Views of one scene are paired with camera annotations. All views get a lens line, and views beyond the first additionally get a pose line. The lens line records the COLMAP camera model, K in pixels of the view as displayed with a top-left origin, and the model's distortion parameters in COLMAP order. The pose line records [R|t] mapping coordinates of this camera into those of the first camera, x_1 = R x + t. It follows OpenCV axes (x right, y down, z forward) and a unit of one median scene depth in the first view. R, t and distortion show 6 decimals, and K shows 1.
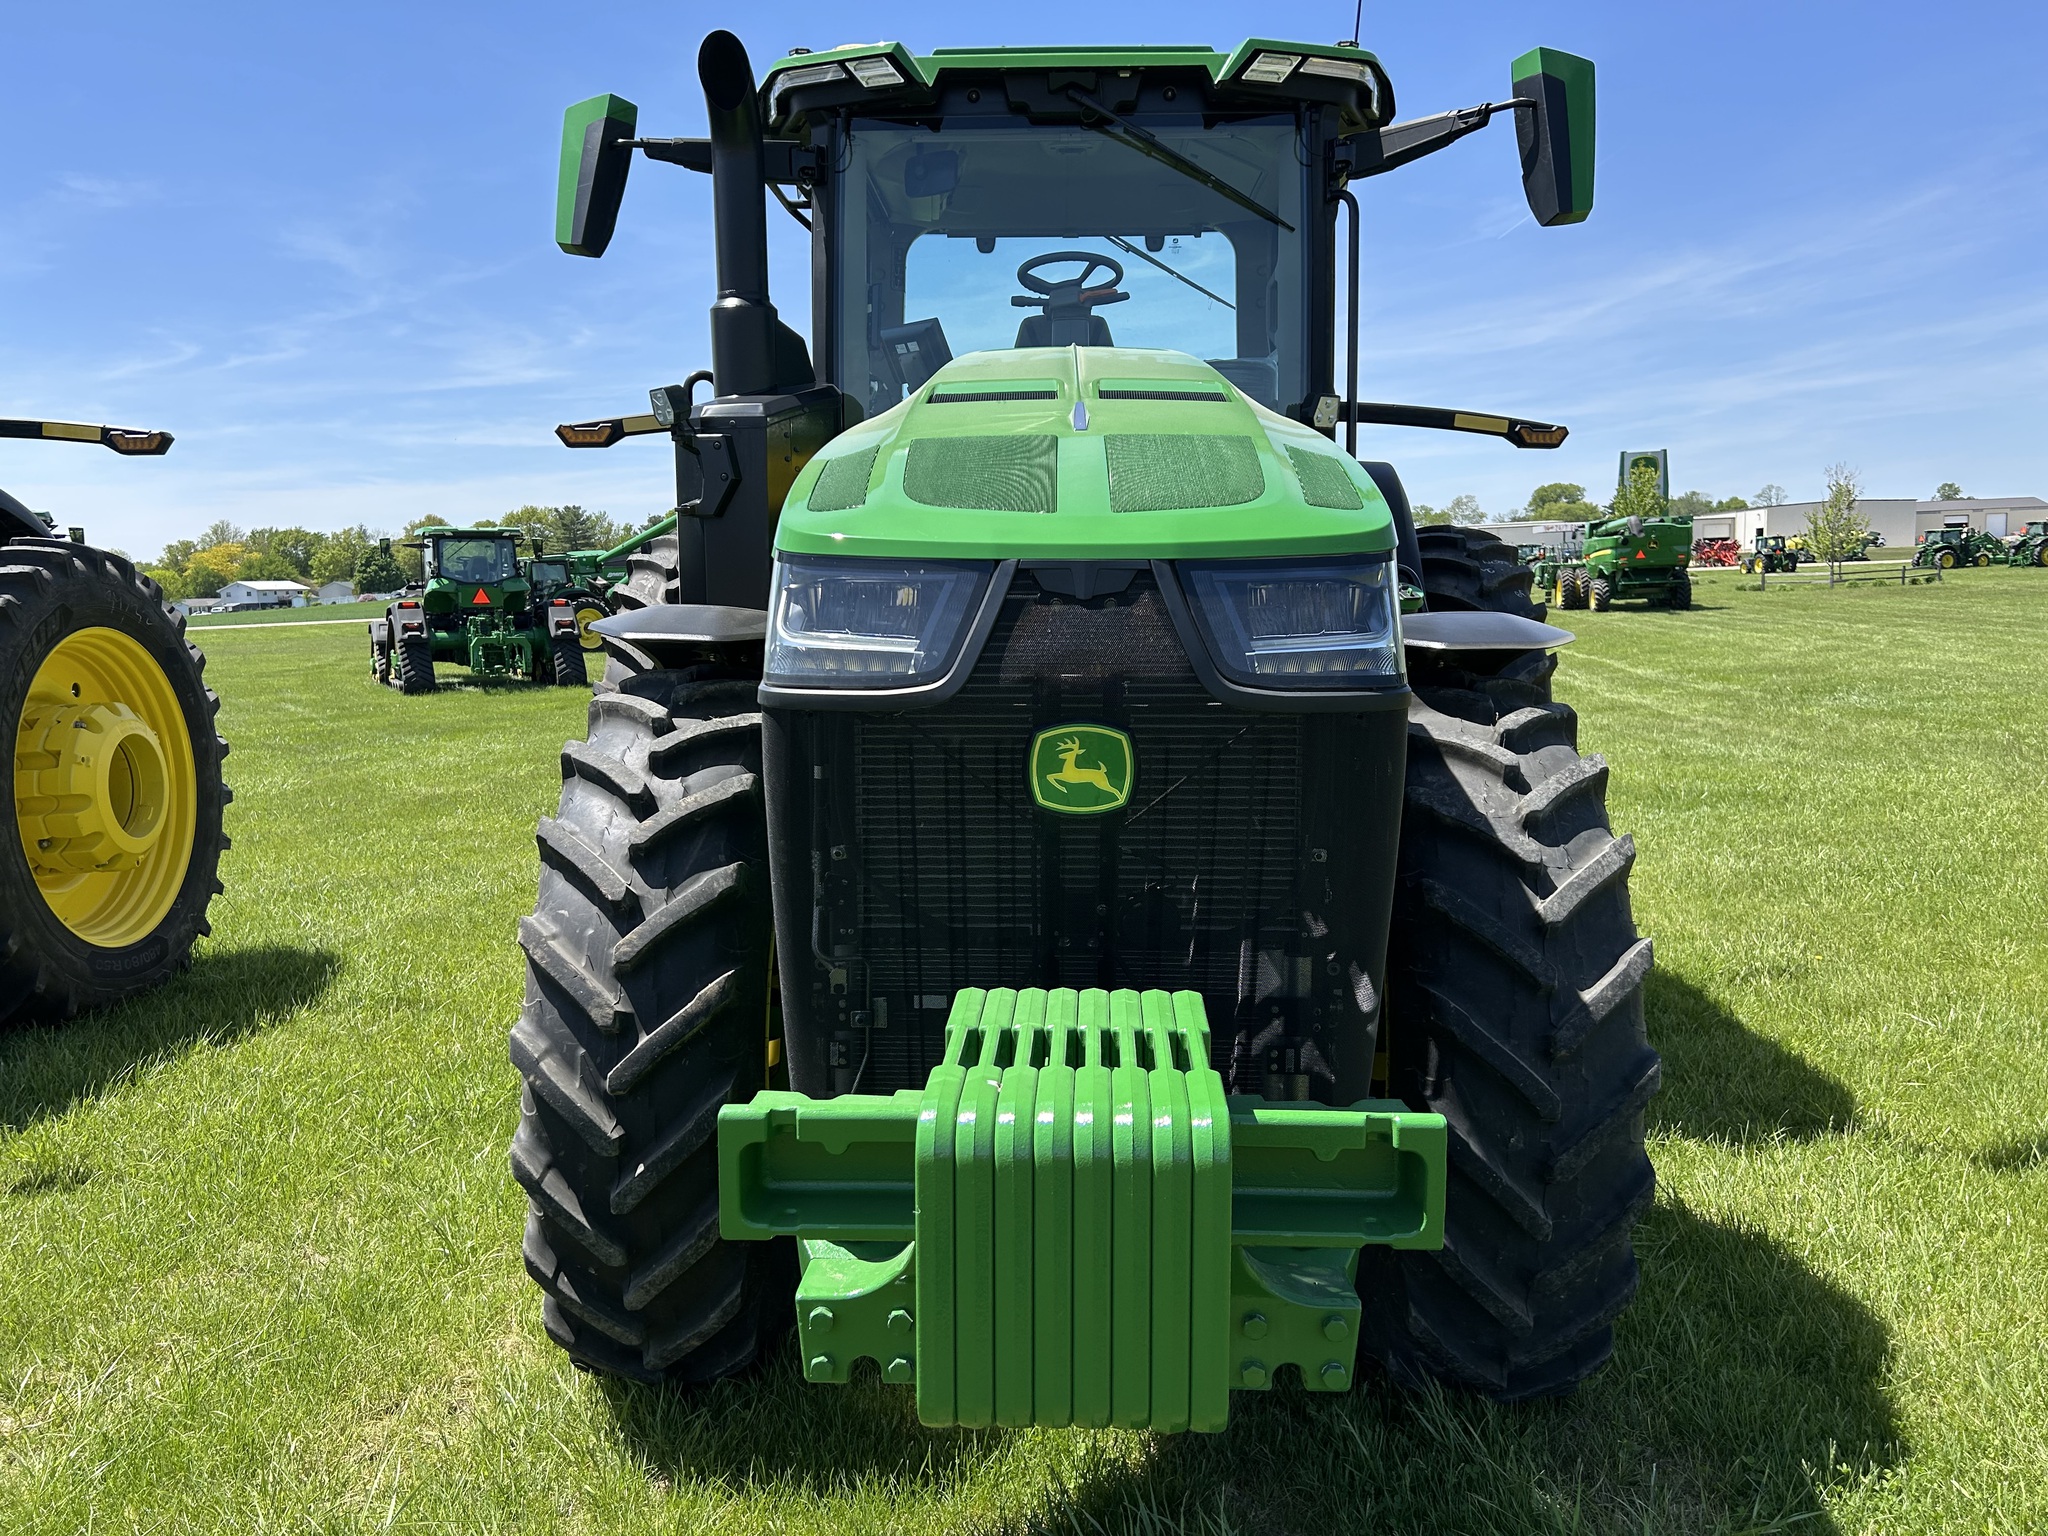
lens RADIAL K [[1560.1, 0, 1024.0], [0, 1560.1, 768.0], [0, 0, 1]] dist [0.050868, -0.034482]
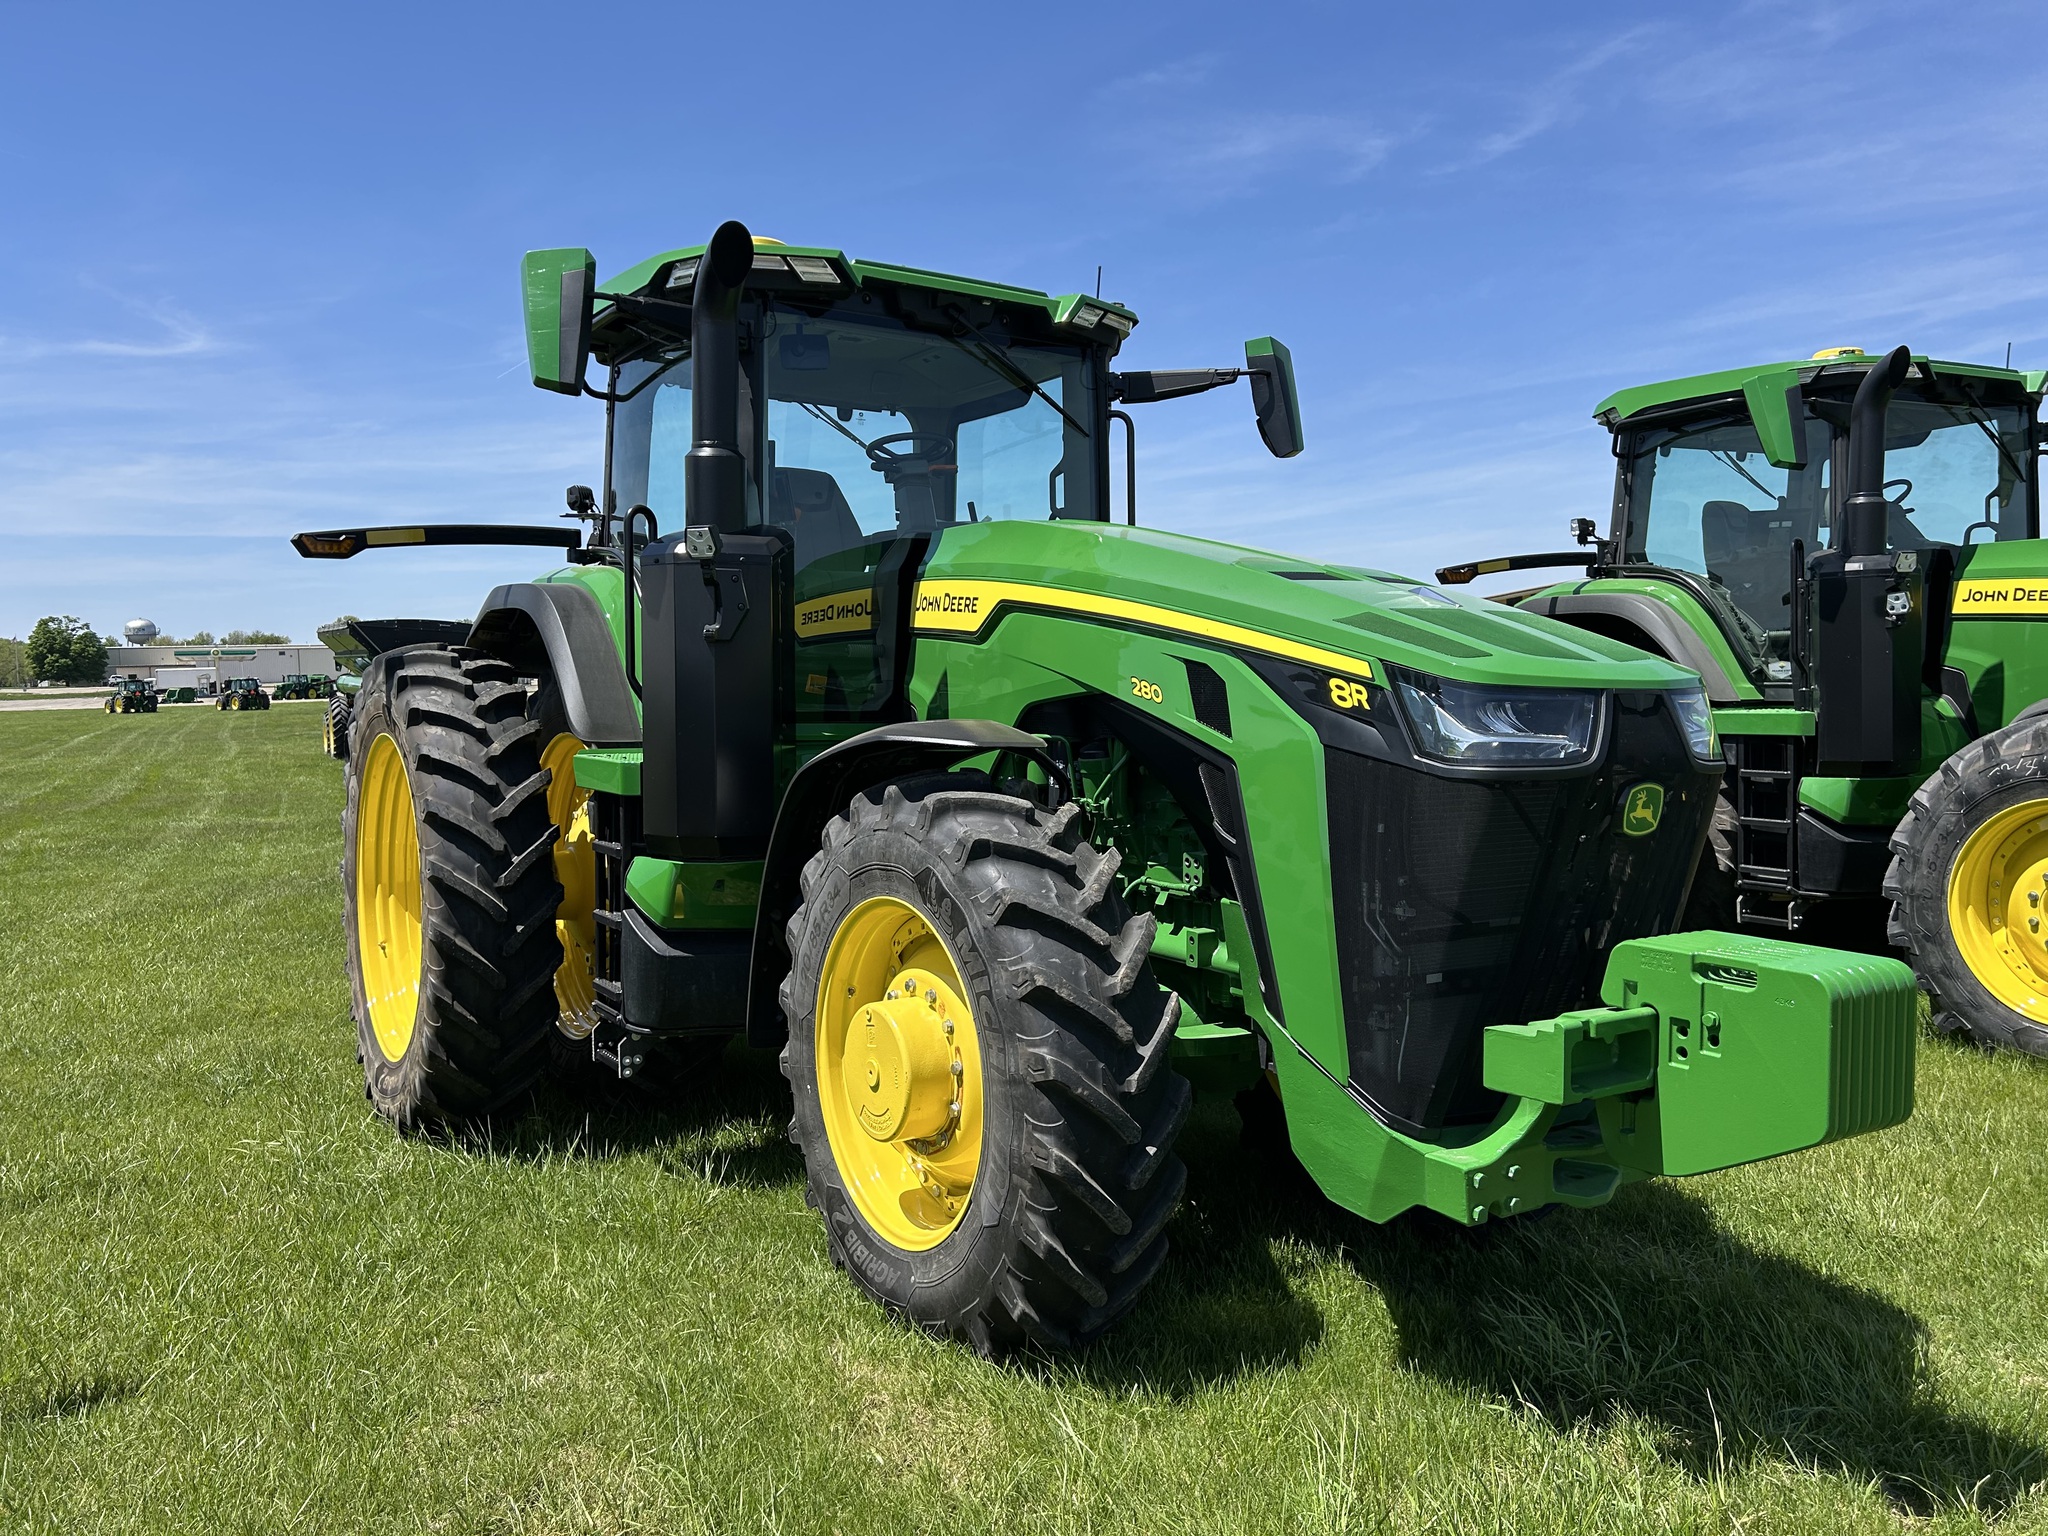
lens RADIAL K [[1545.4, 0, 1016.8], [0, 1545.4, 762.9], [0, 0, 1]] dist [0.144195, -0.183103]
pose [[0.818738, -0.023096, 0.573702, -0.649155], [0.066496, 0.996281, -0.054790, -0.000501], [-0.570303, 0.083008, 0.817229, -0.013350]]
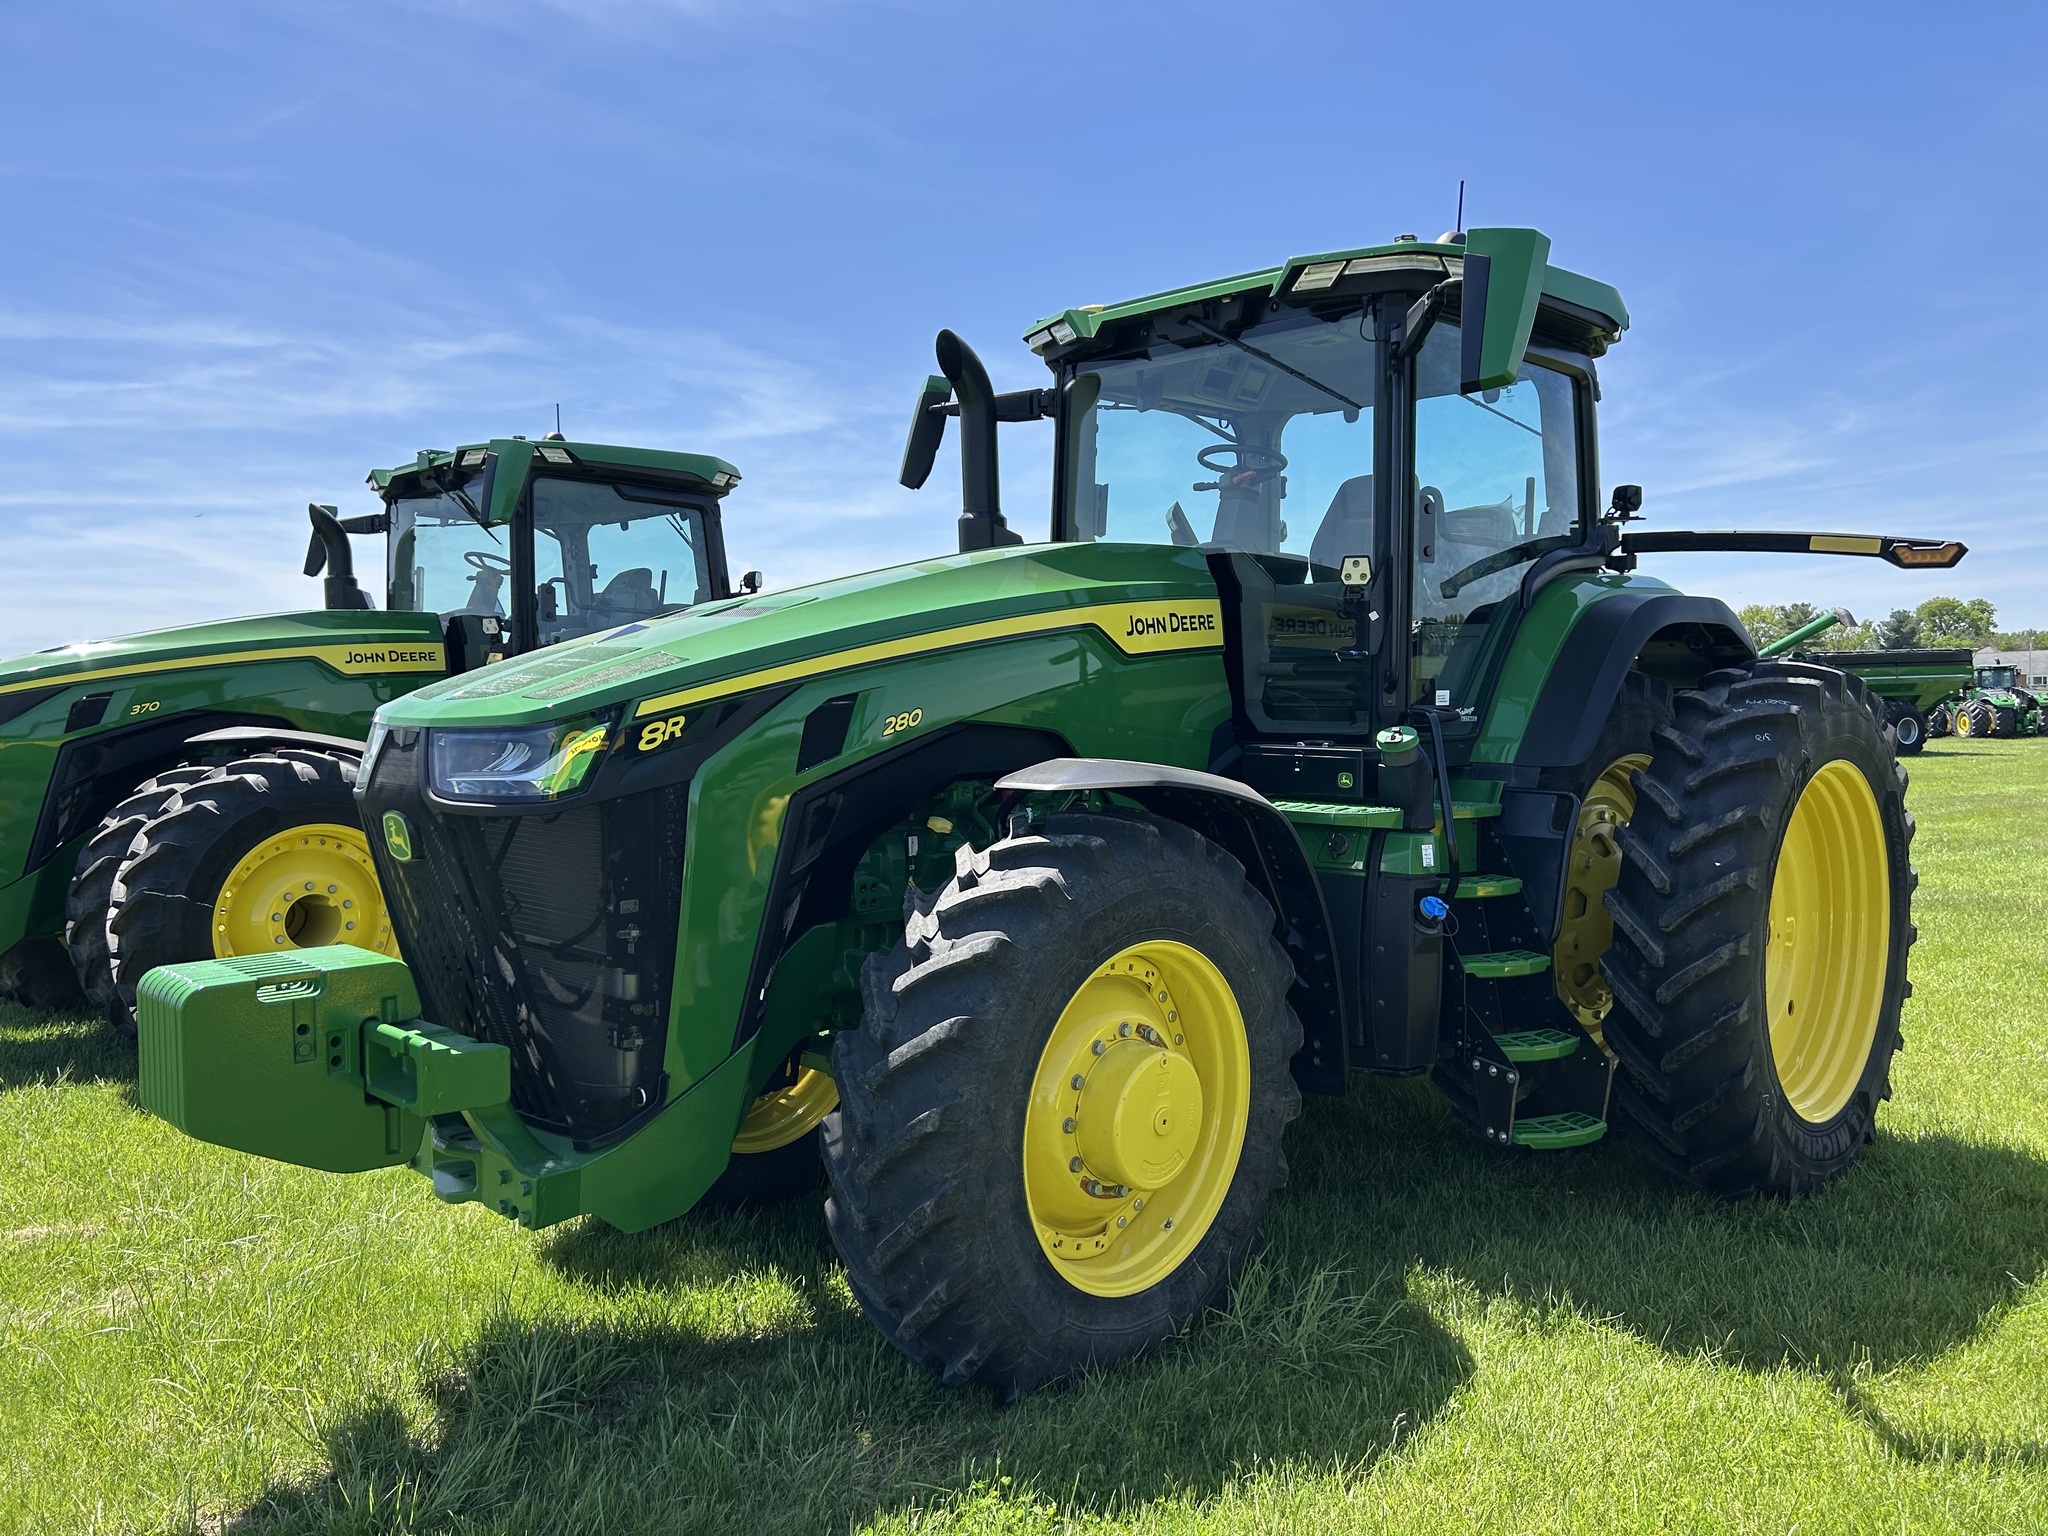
lens RADIAL K [[1523.6, 0, 1024.0], [0, 1523.6, 768.0], [0, 0, 1]] dist [0.072073, -0.121569]
pose [[0.740330, 0.036876, -0.671231, 0.745880], [-0.078404, 0.996416, -0.031734, -0.038536], [0.667656, 0.076121, 0.740568, 0.062963]]
